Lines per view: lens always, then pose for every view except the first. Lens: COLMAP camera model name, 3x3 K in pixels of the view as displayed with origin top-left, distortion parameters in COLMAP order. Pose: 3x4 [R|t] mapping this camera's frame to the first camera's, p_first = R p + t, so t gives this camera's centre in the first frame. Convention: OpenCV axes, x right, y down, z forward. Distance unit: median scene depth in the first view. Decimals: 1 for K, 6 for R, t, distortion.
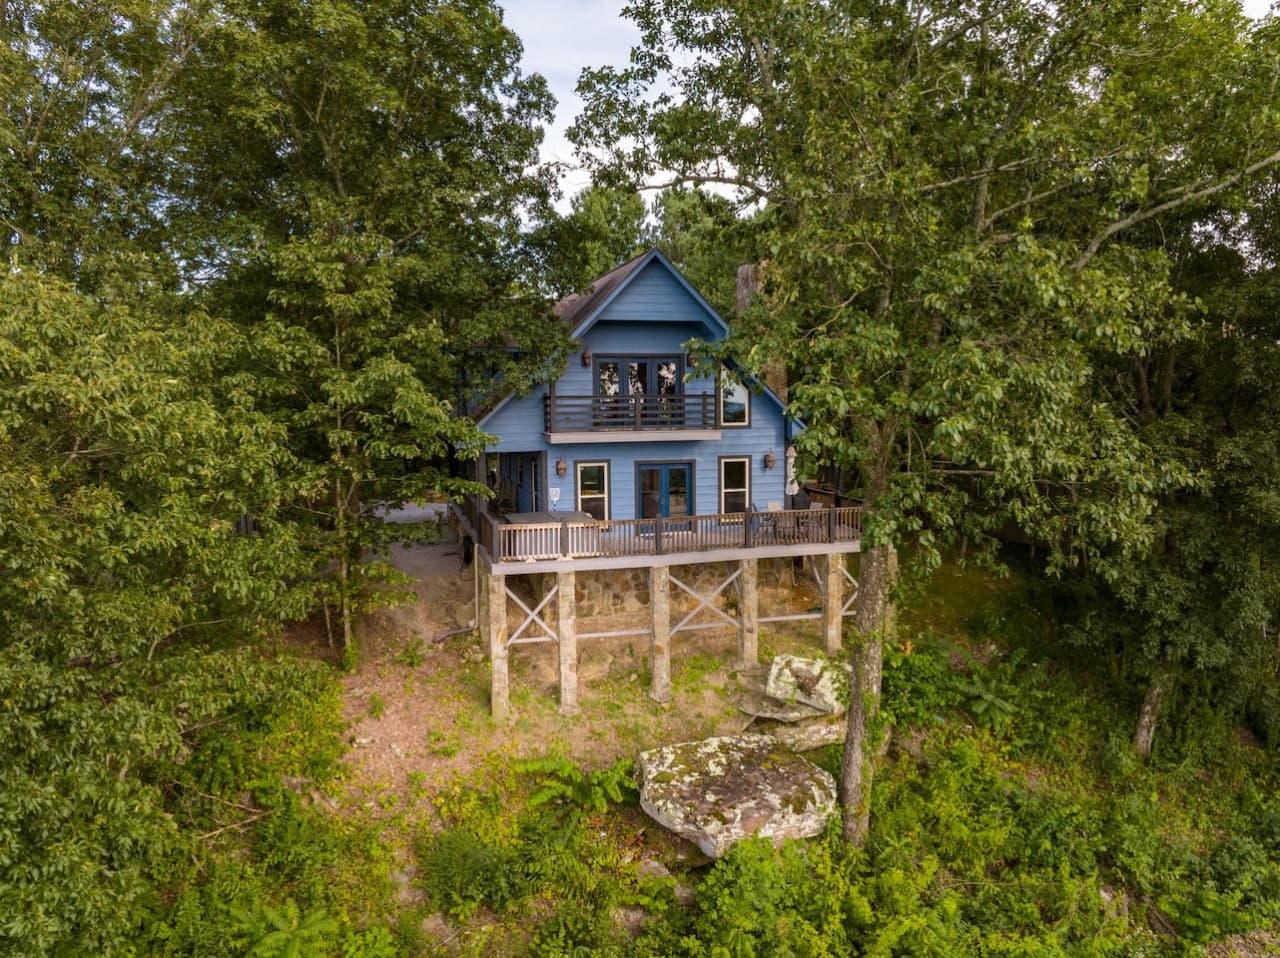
lens RADIAL K [[931.8, 0, 637.1], [0, 931.8, 479.9], [0, 0, 1]] dist [-0.049037, 0.011343]
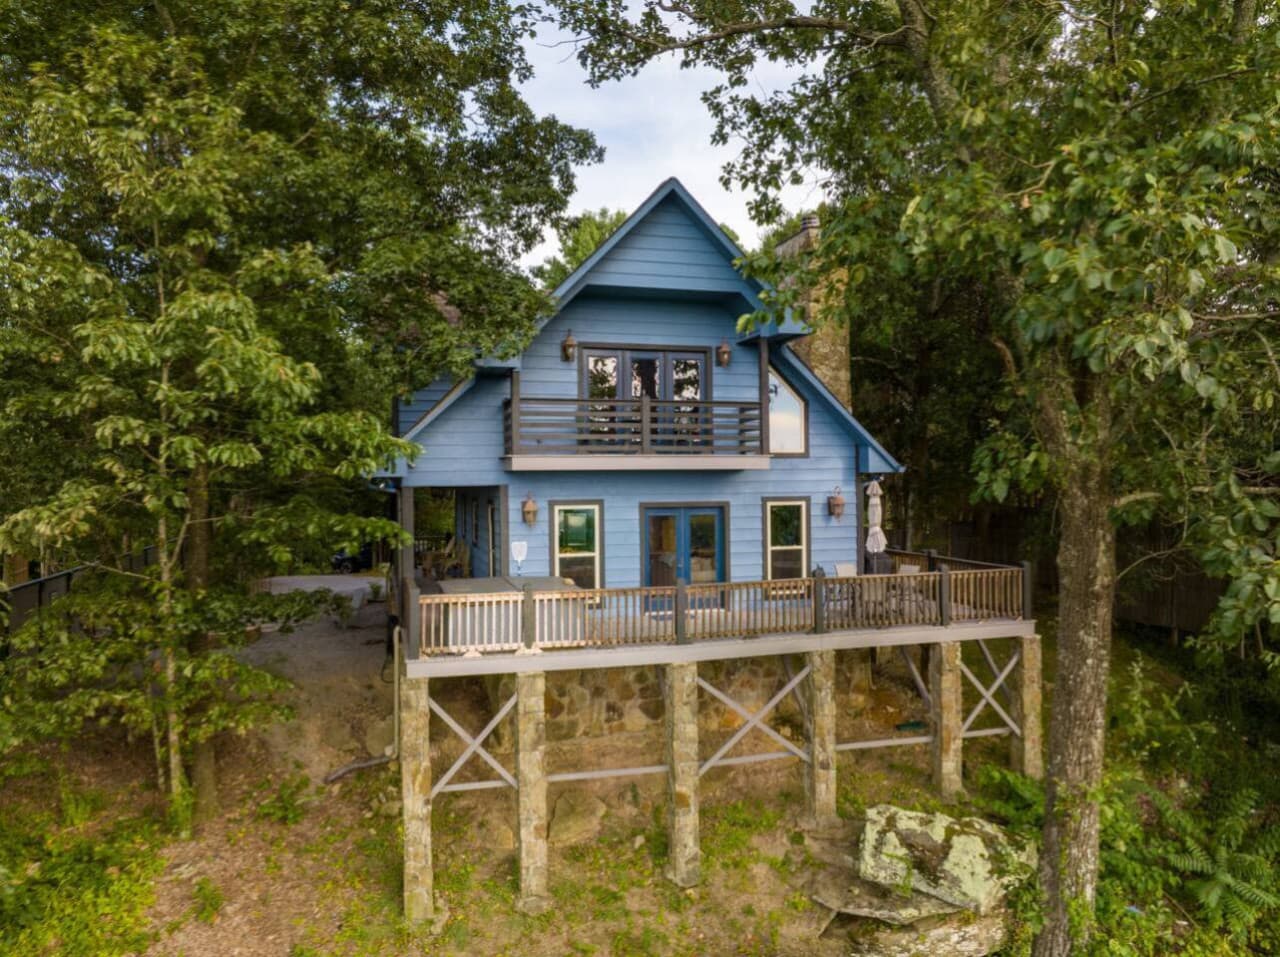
lens RADIAL K [[931.8, 0, 645.3], [0, 931.8, 480.0], [0, 0, 1]] dist [-0.049037, 0.011343]
pose [[0.999821, 0.002821, 0.018695, -0.012407], [-0.001090, 0.995763, -0.091956, 0.027861], [-0.018876, 0.091919, 0.995588, 0.367393]]
